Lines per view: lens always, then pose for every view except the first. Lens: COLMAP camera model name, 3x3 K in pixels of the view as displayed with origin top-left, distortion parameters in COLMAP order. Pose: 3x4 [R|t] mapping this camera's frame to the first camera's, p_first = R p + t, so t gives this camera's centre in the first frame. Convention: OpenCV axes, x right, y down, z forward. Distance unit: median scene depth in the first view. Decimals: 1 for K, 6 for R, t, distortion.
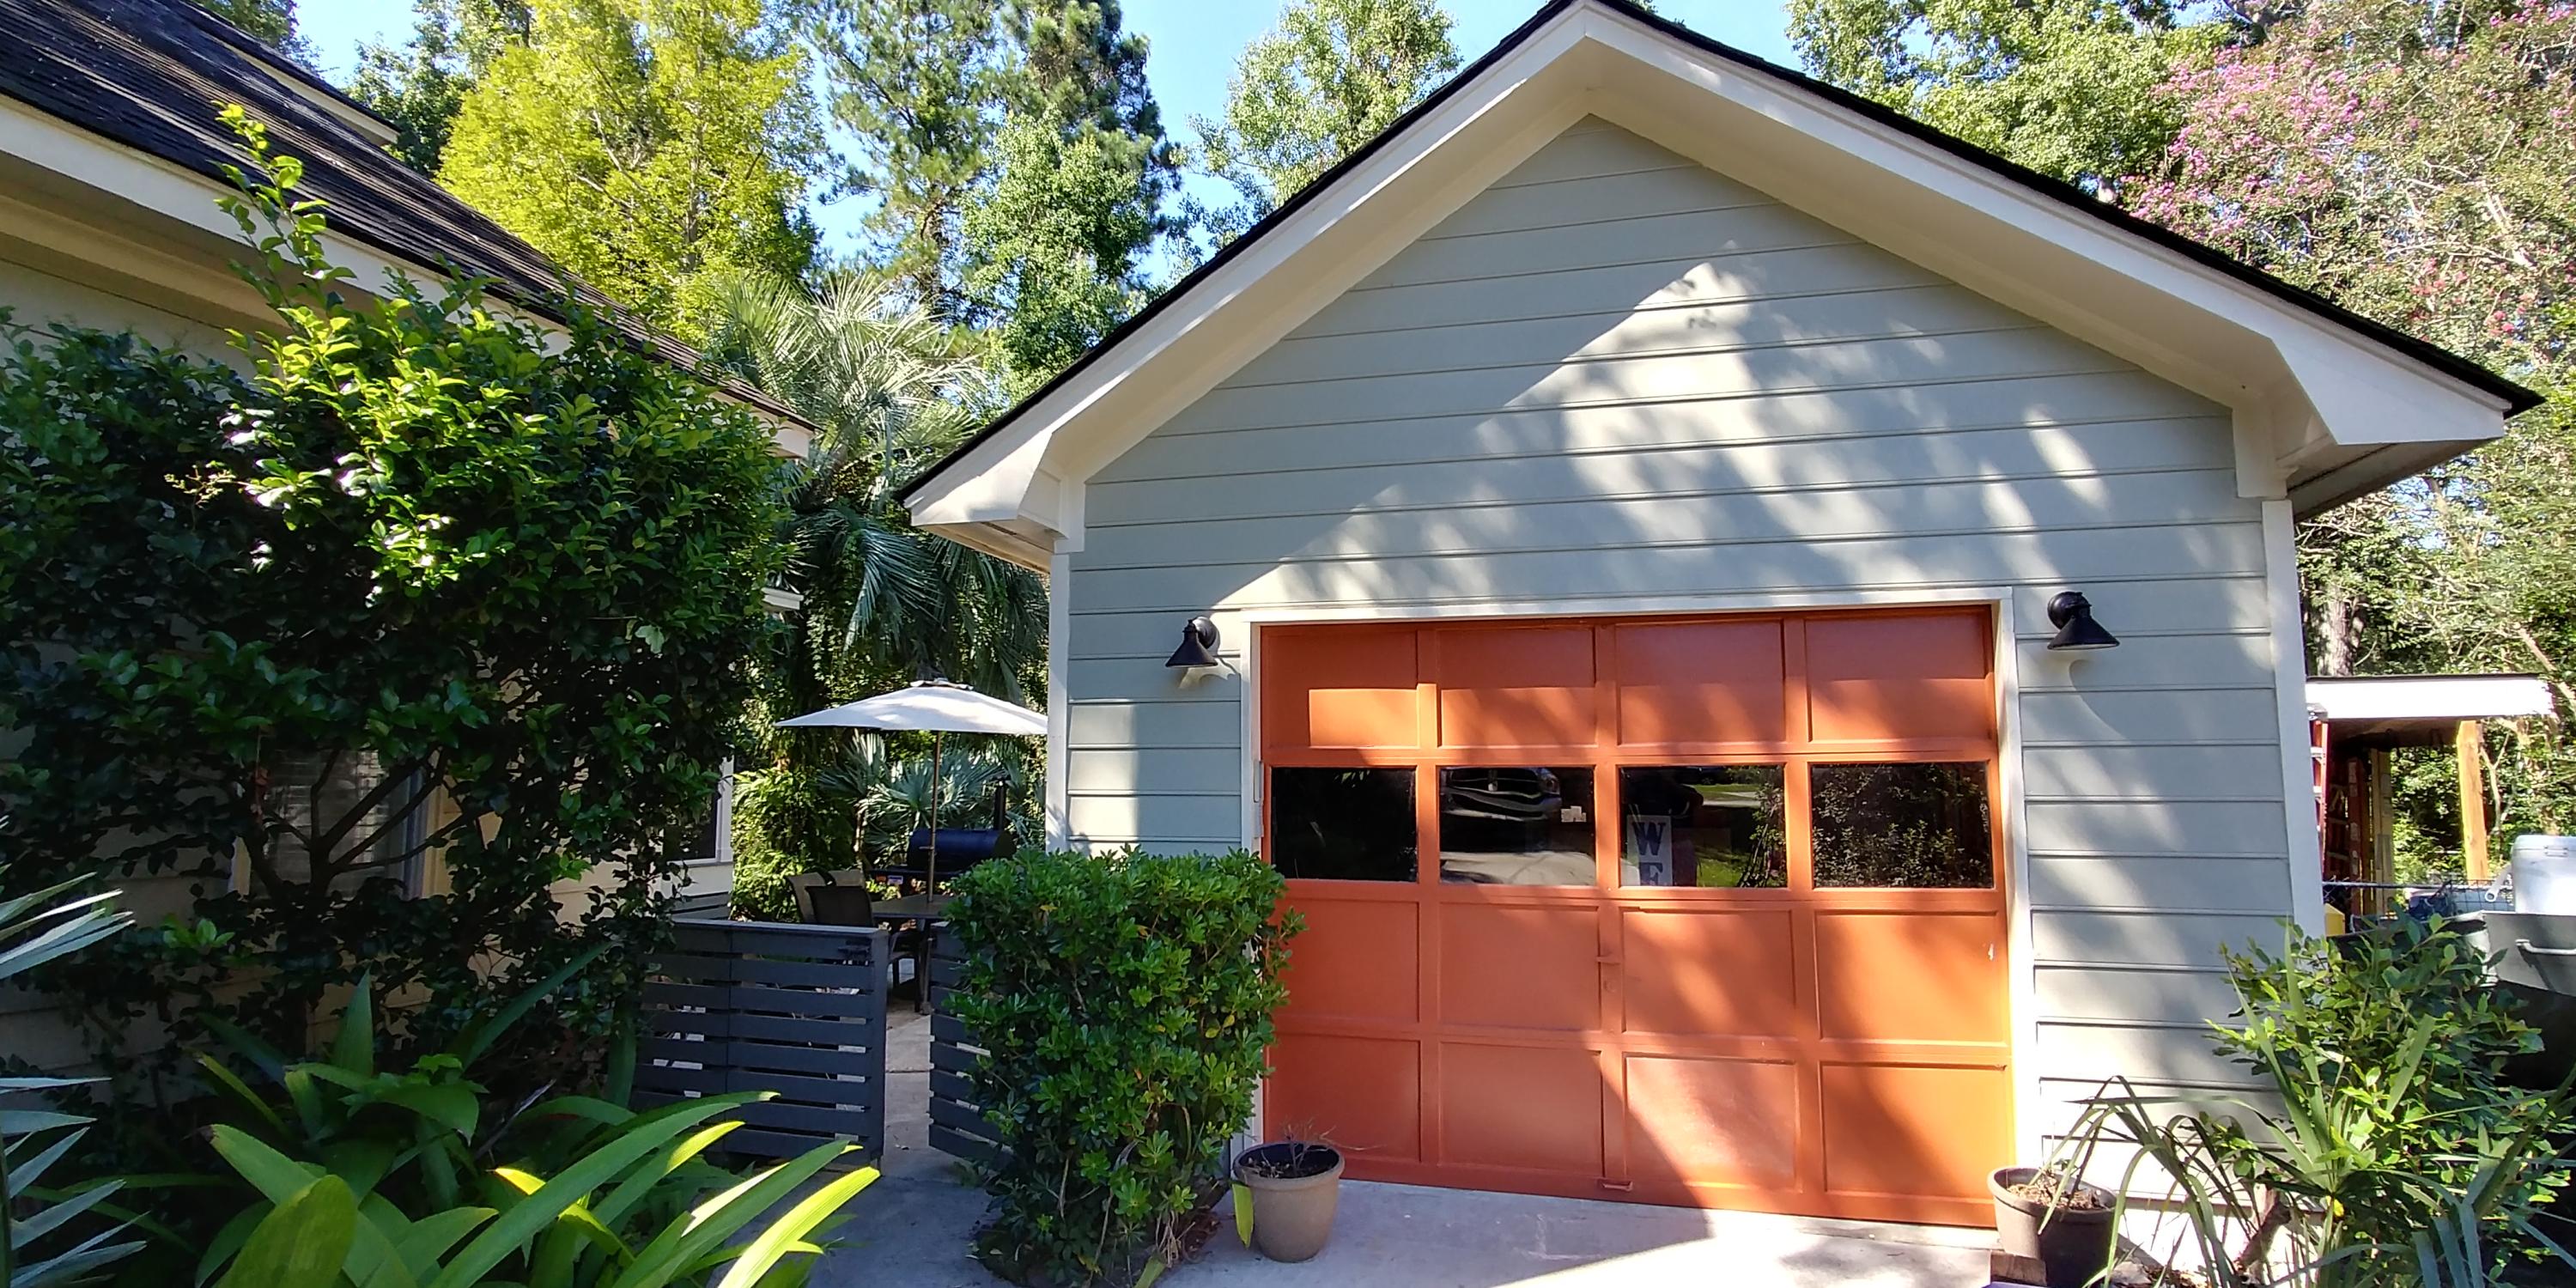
lens RADIAL K [[1268.4, 0, 1255.5], [0, 1268.4, 629.2], [0, 0, 1]] dist [-0.022549, 0.000171]
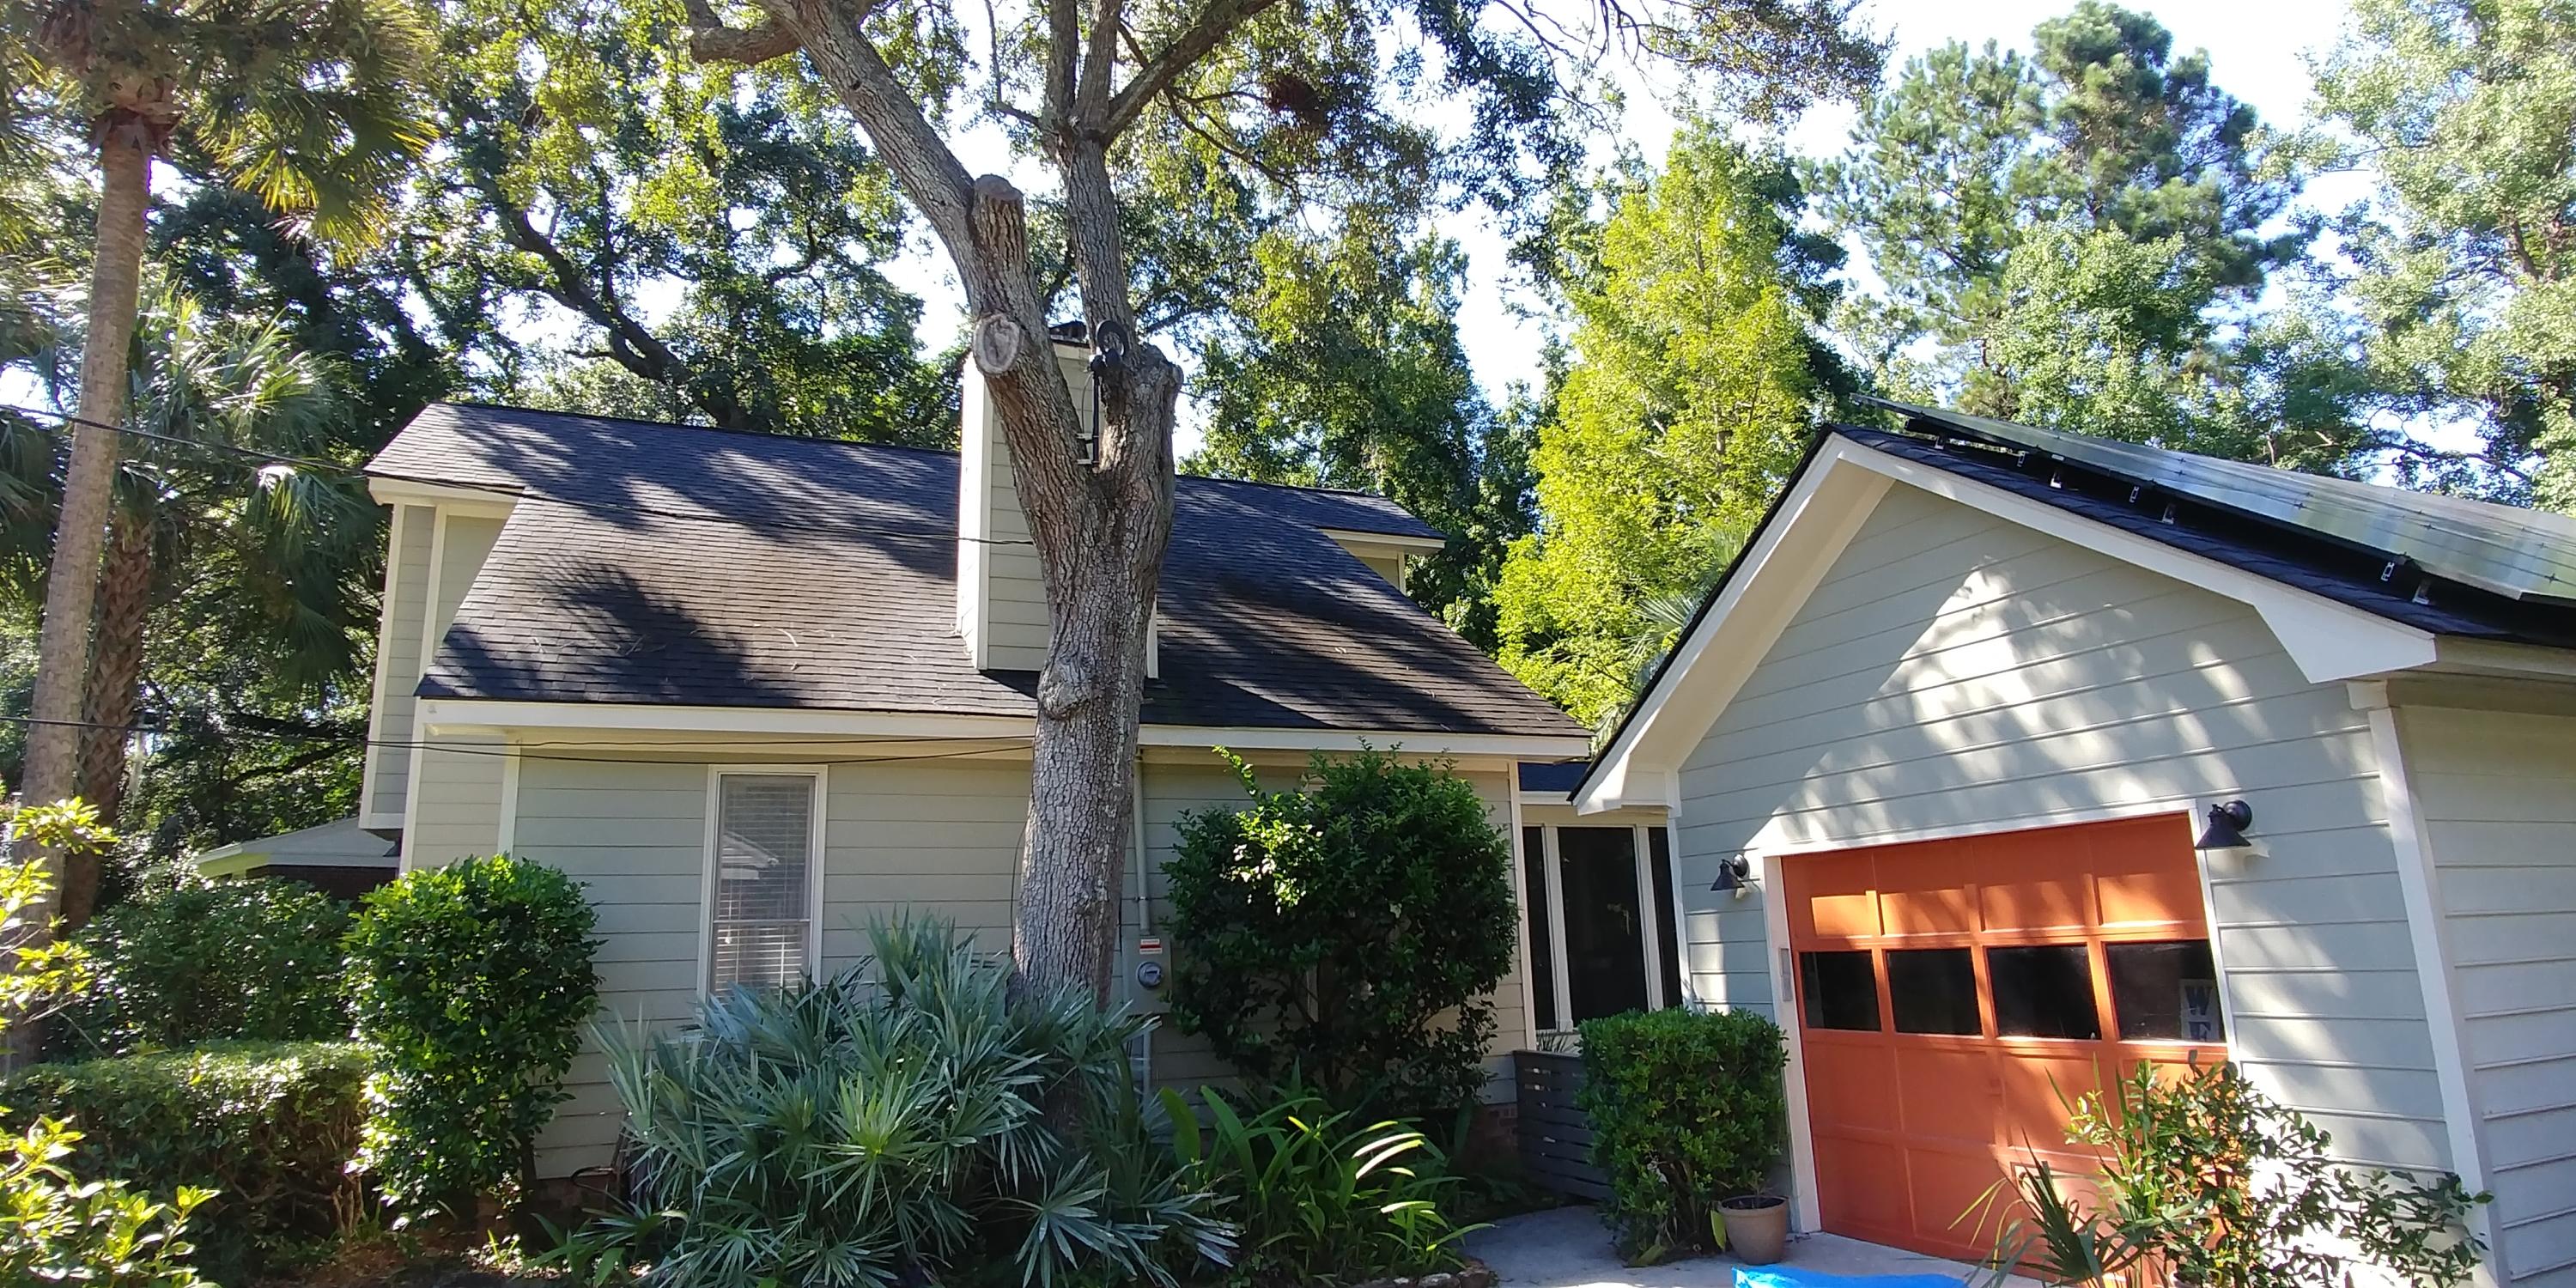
lens RADIAL K [[1360.8, 0, 1261.7], [0, 1360.8, 642.4], [0, 0, 1]] dist [-0.025973, 0.002394]
pose [[0.608489, -0.200261, -0.767878, 0.966504], [0.127138, 0.979736, -0.154766, -0.085289], [0.783312, -0.003453, 0.621620, -0.496423]]
